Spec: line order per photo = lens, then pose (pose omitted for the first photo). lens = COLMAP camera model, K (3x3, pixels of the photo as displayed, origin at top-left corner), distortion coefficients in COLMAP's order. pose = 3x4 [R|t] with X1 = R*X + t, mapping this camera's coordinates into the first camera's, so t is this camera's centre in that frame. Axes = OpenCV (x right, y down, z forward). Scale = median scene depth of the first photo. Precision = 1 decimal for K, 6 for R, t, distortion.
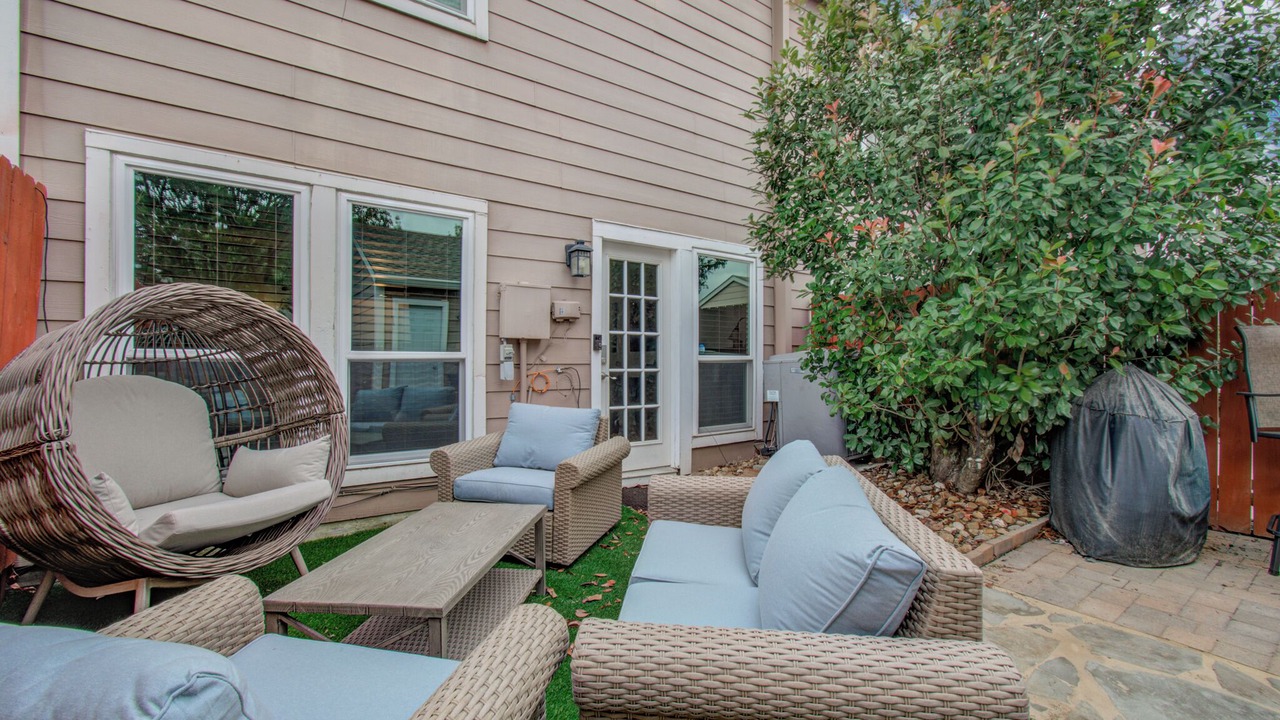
lens RADIAL K [[548.1, 0, 637.9], [0, 548.1, 344.9], [0, 0, 1]] dist [-0.050325, 0.024751]
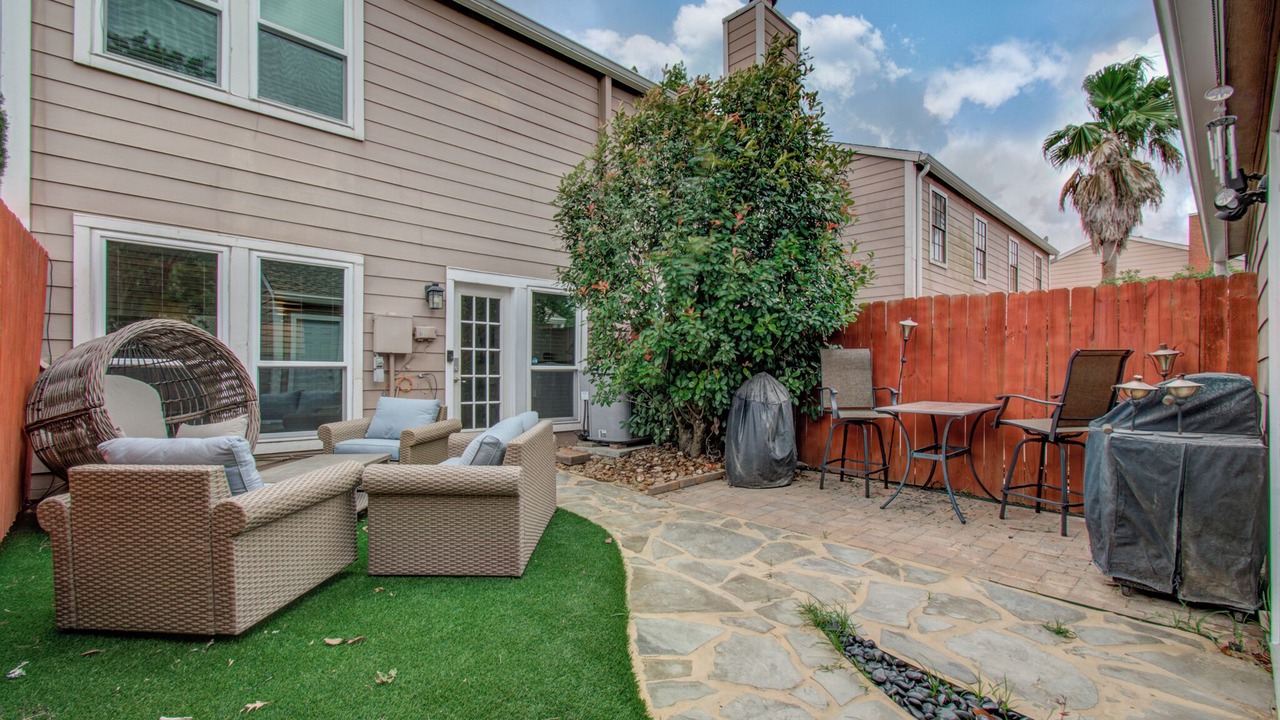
lens RADIAL K [[560.5, 0, 635.8], [0, 560.5, 362.1], [0, 0, 1]] dist [-0.003084, 0.000183]
pose [[0.991593, 0.005413, 0.129280, 0.253391], [-0.006411, 0.999953, 0.007307, -0.002308], [-0.129234, -0.008074, 0.991581, -0.571193]]
